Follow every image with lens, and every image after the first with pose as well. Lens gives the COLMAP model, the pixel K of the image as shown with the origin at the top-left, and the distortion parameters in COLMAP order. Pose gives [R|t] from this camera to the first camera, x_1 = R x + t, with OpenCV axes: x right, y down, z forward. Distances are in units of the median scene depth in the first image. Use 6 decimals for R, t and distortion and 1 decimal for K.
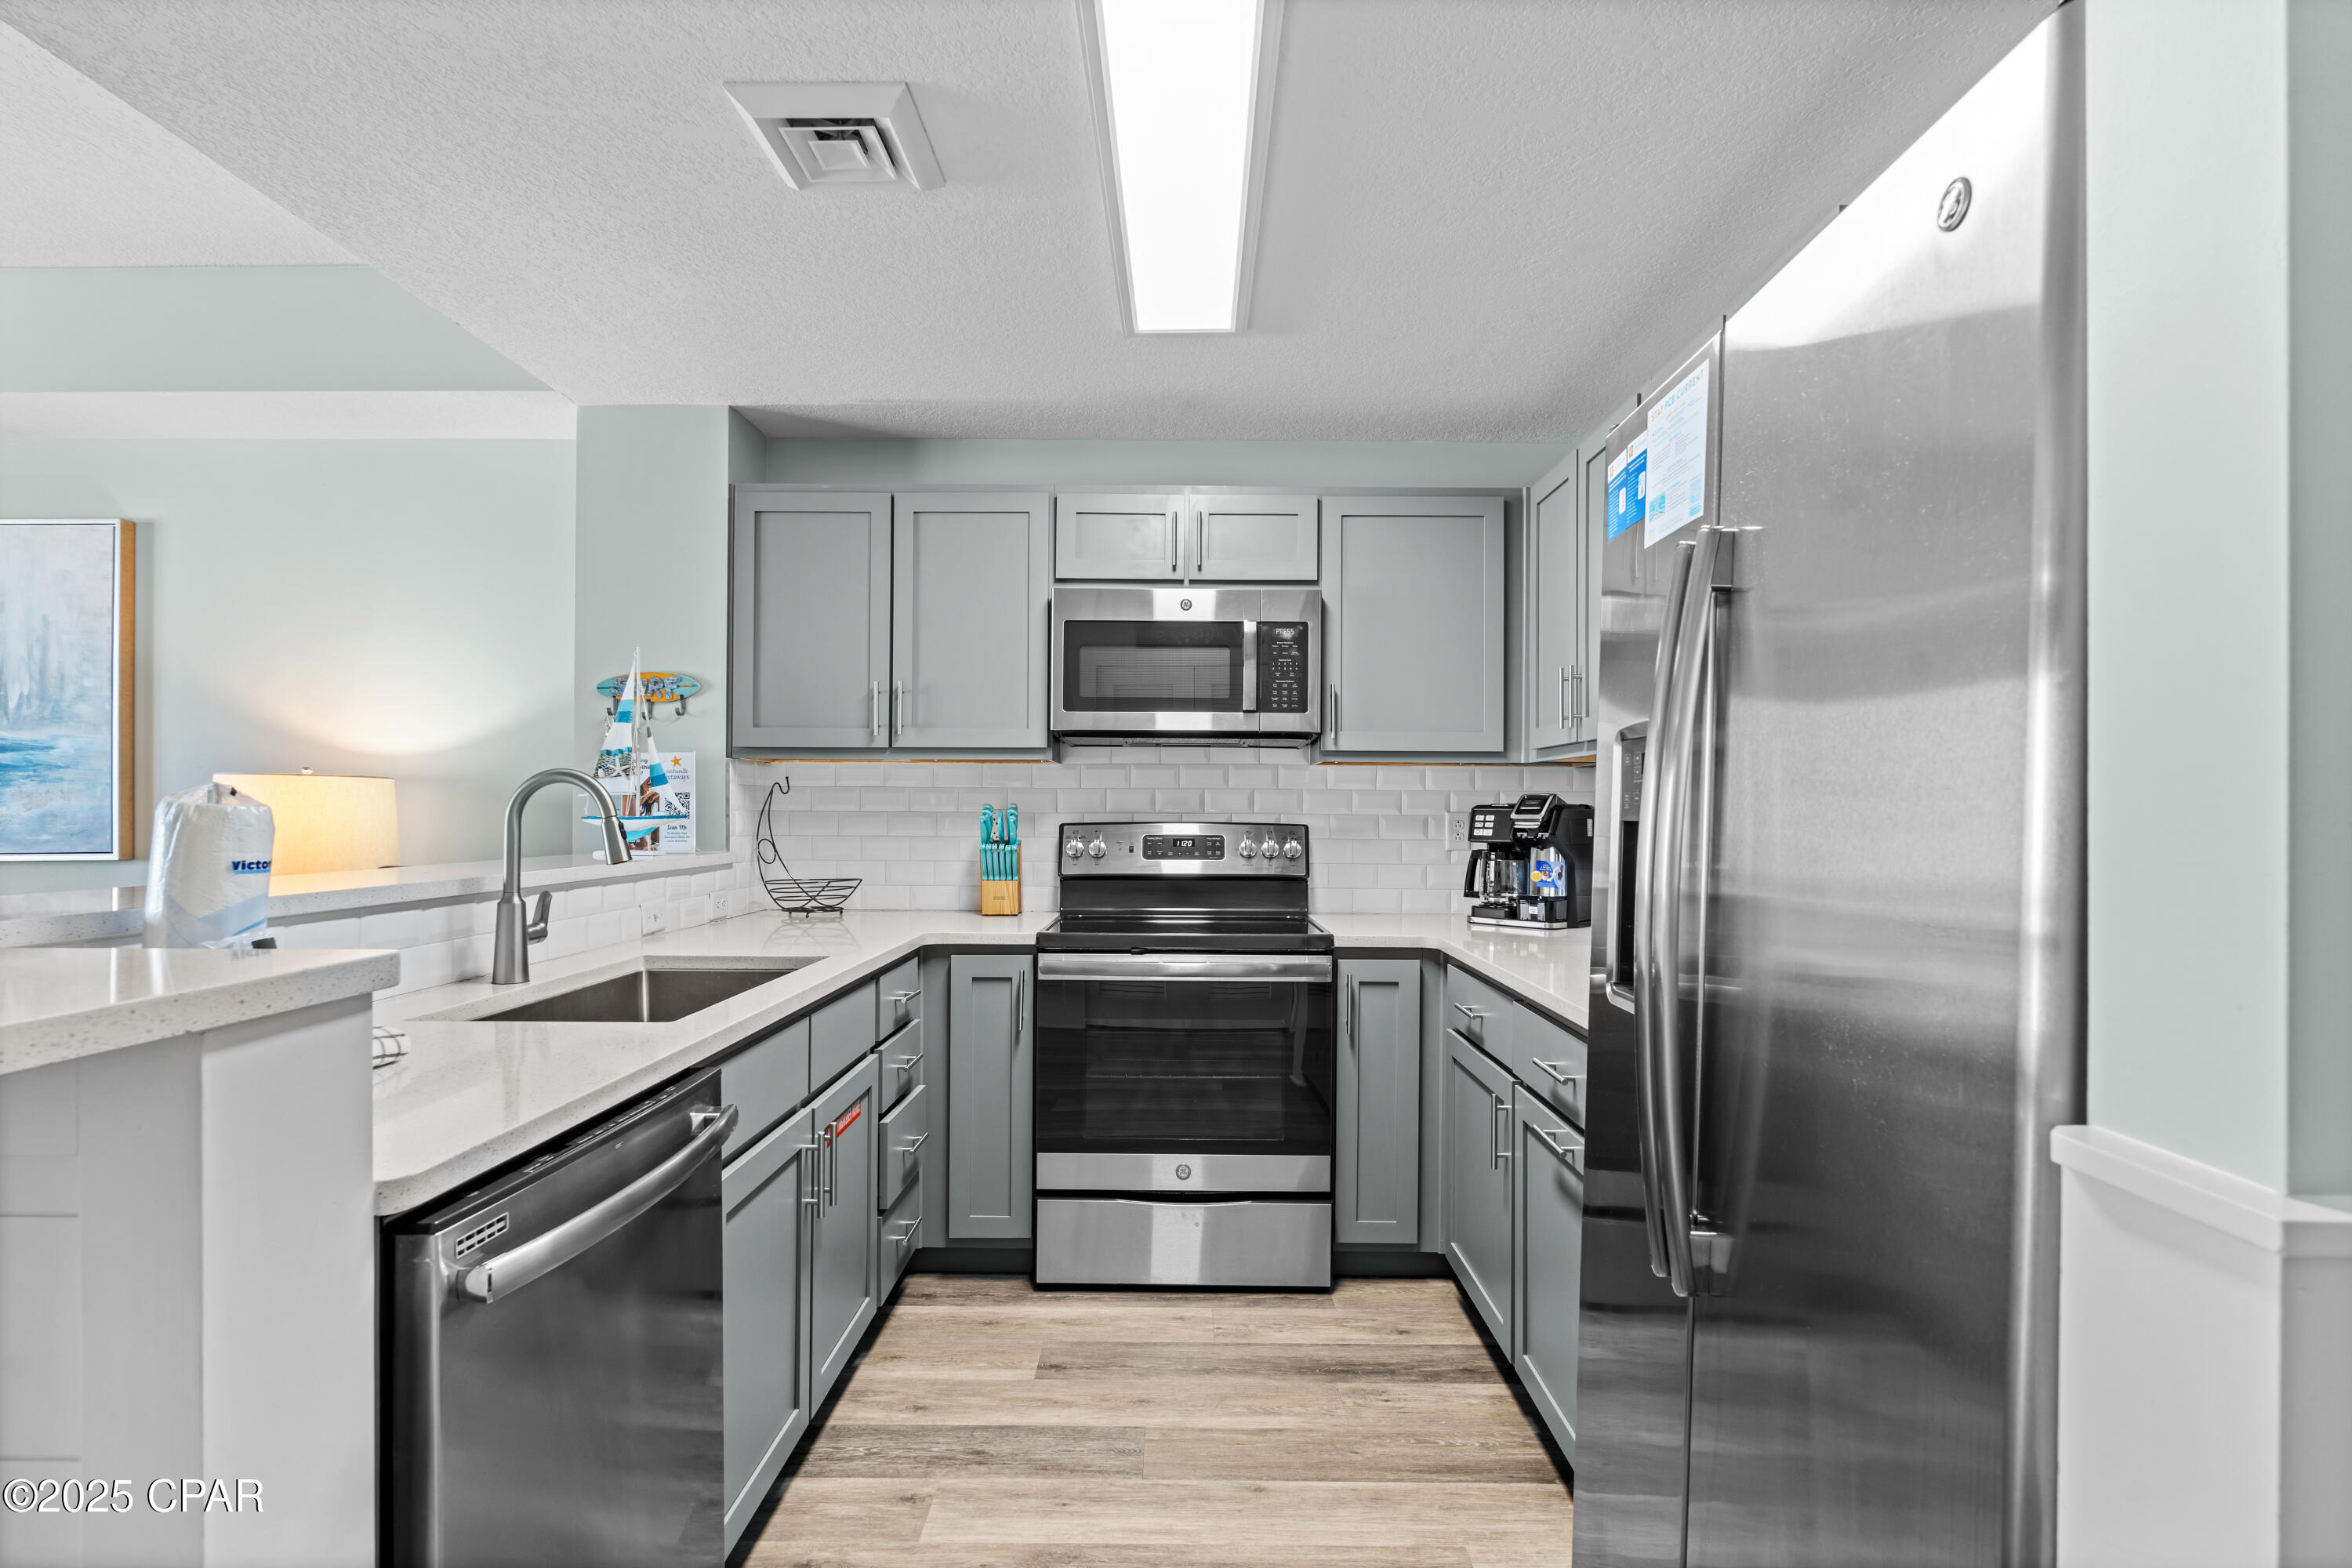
lens RADIAL K [[1119.0, 0, 1170.8], [0, 1119.0, 800.5], [0, 0, 1]] dist [-0.000615, -0.000110]
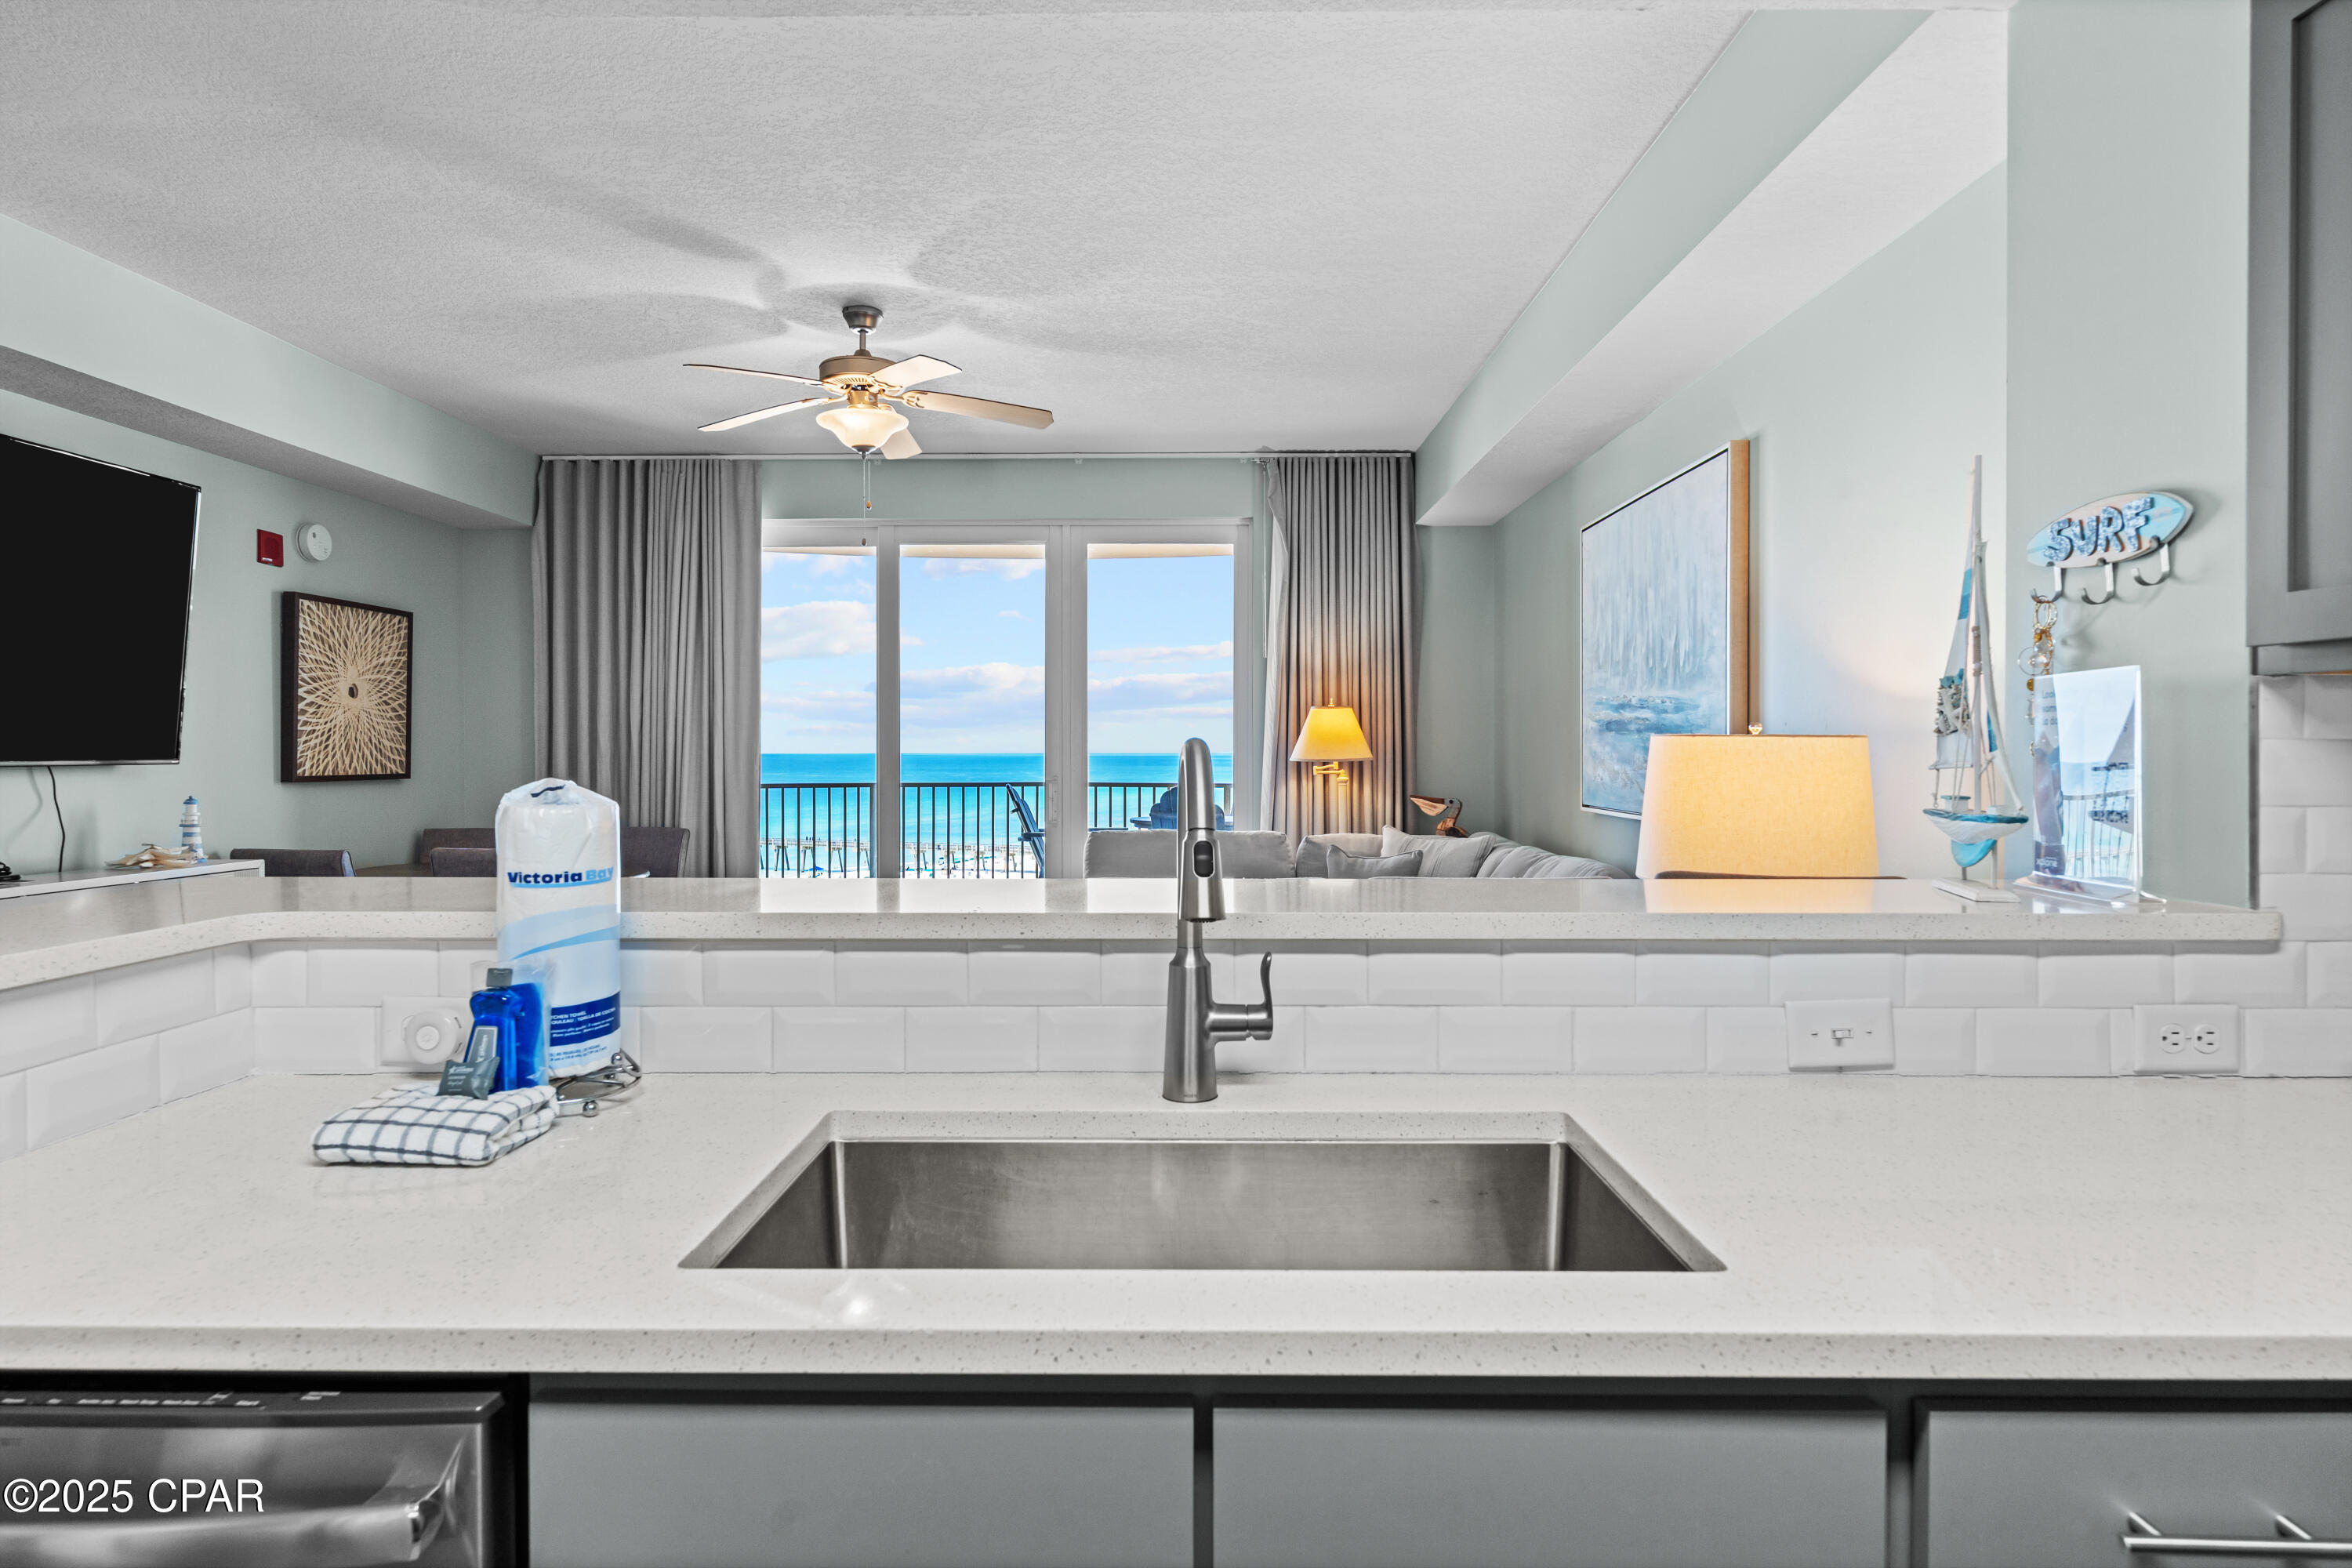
lens RADIAL K [[1280.5, 0, 1170.4], [0, 1280.5, 747.7], [0, 0, 1]] dist [-0.001266, -0.000179]
pose [[0.012184, -0.001748, -0.999924, 0.059147], [0.005984, 0.999981, -0.001675, -0.013769], [0.999908, -0.005963, 0.012194, 0.547880]]
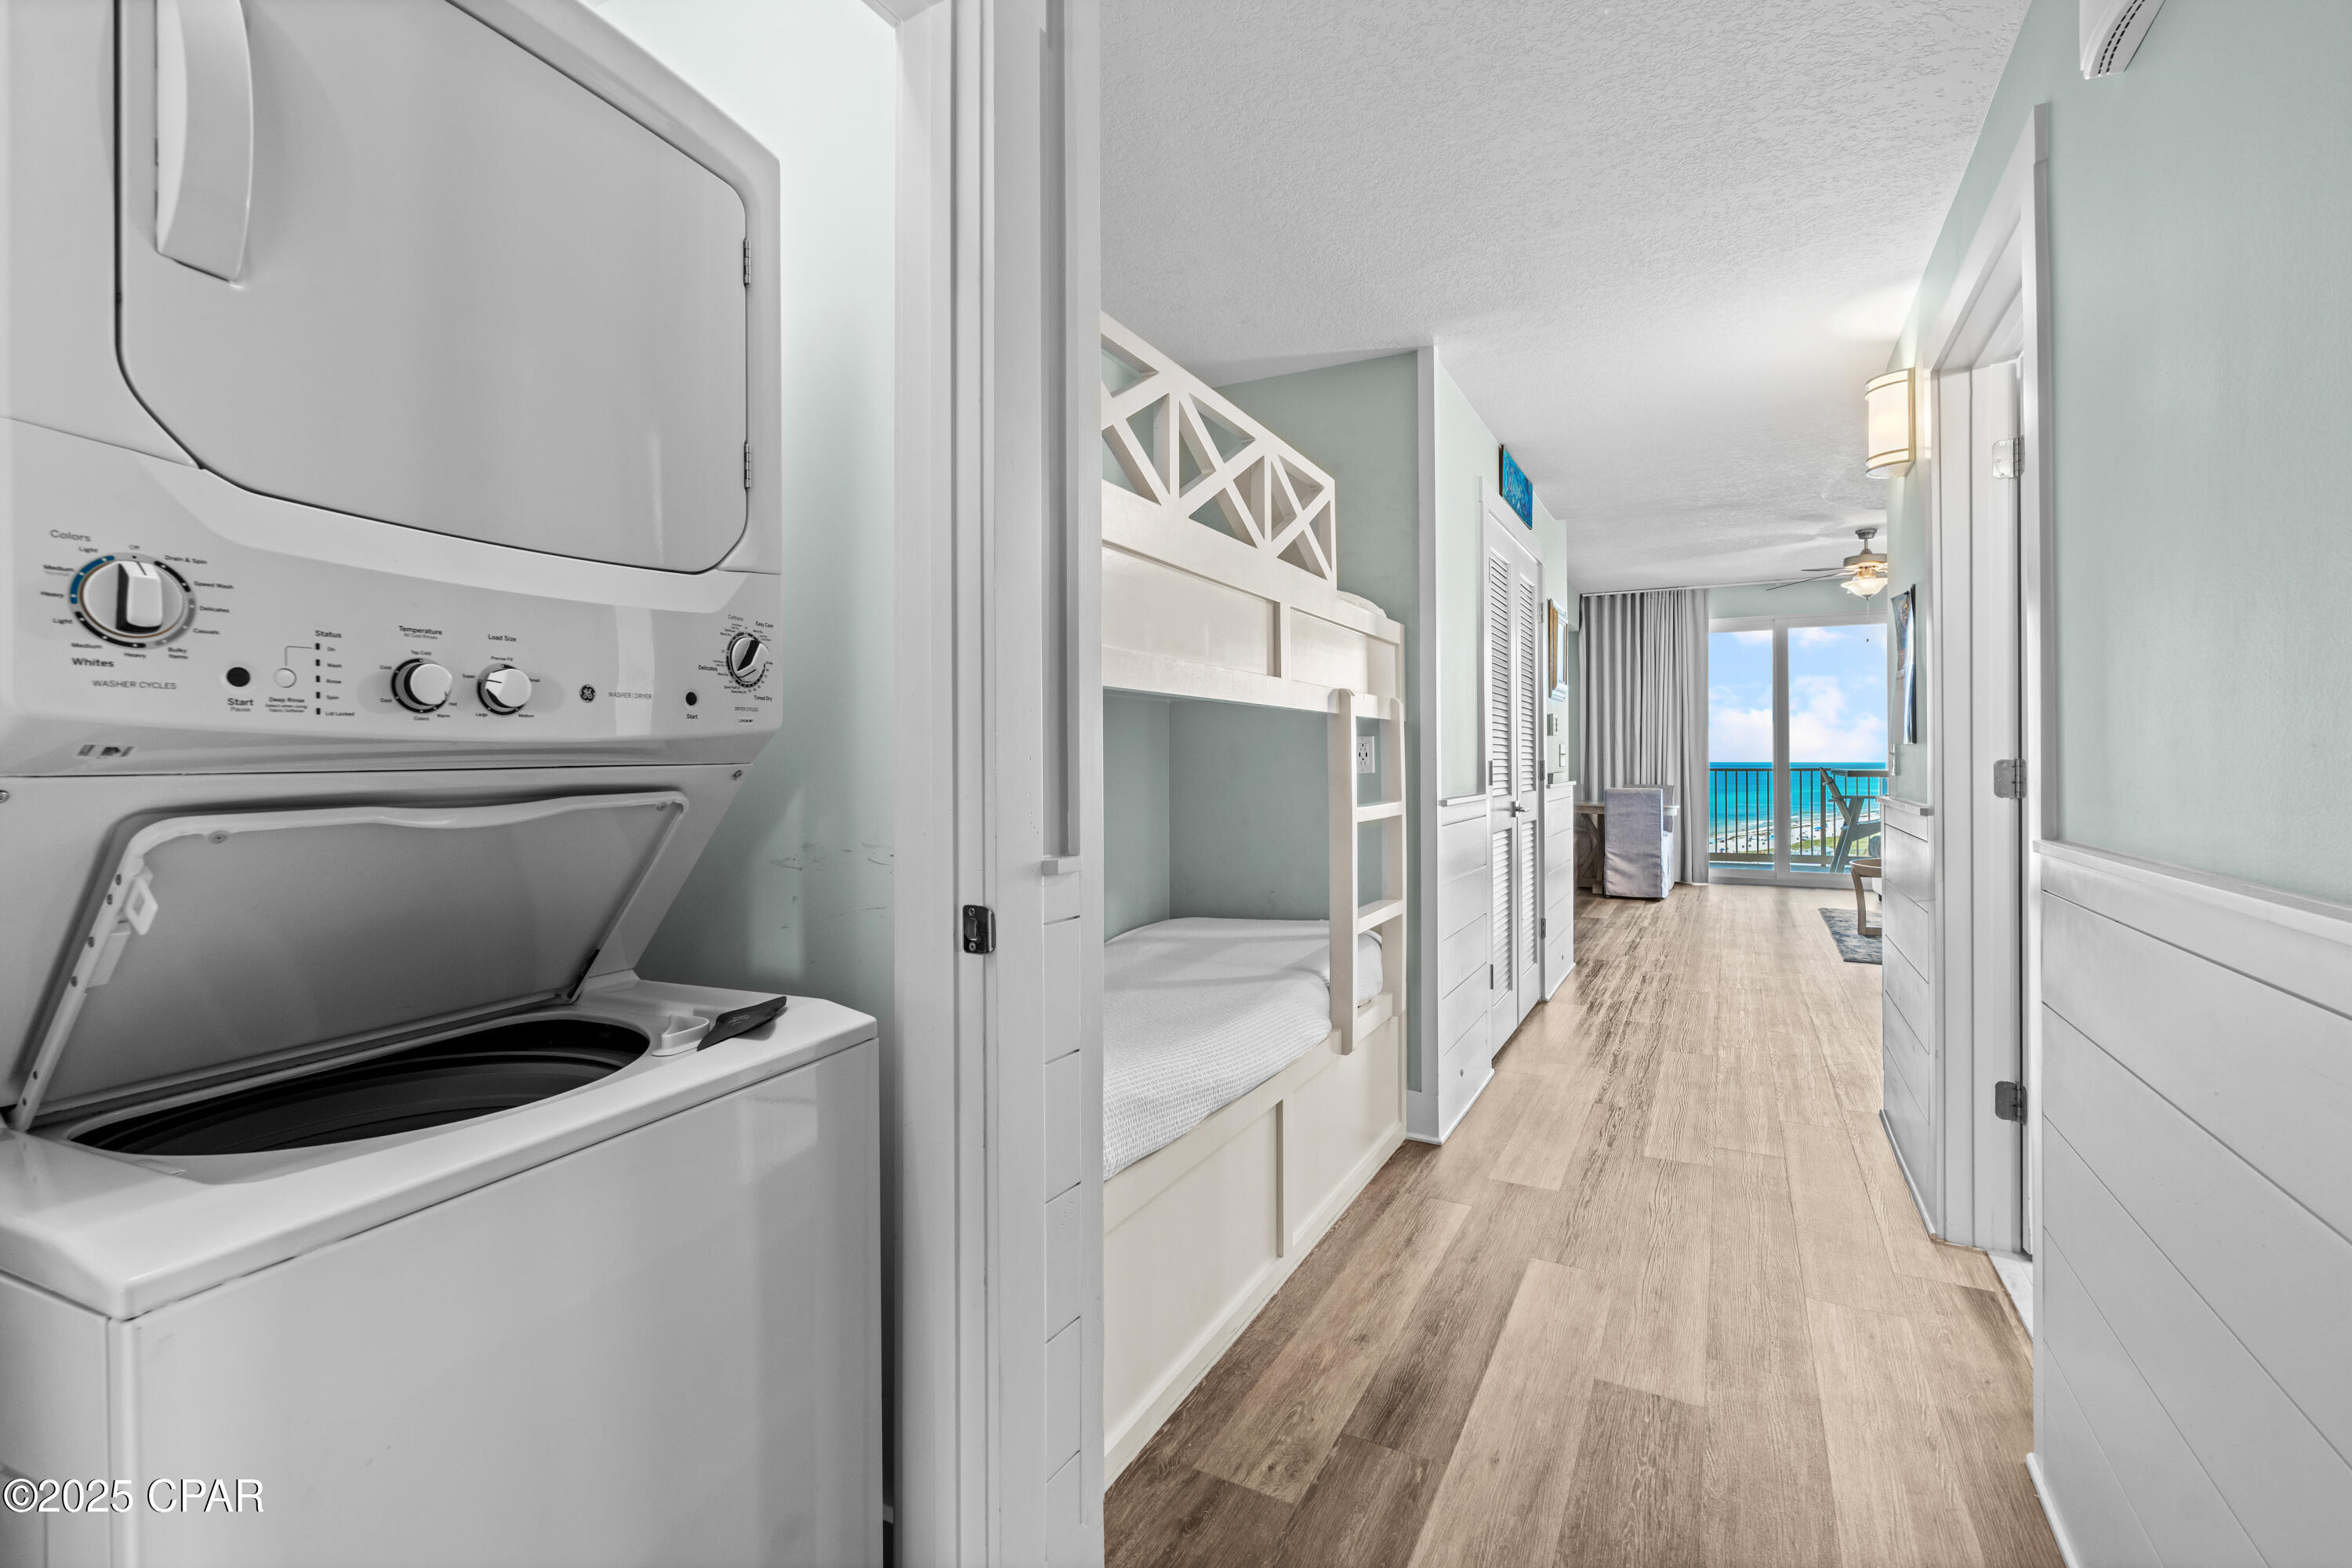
lens RADIAL K [[1042.3, 0, 1188.1], [0, 1042.3, 730.8], [0, 0, 1]] dist [-0.000713, -0.000006]
pose [[-0.459591, -0.022253, -0.887852, 1.254019], [0.002569, 0.999649, -0.026385, 0.012000], [0.888127, -0.014407, -0.459372, 0.032470]]
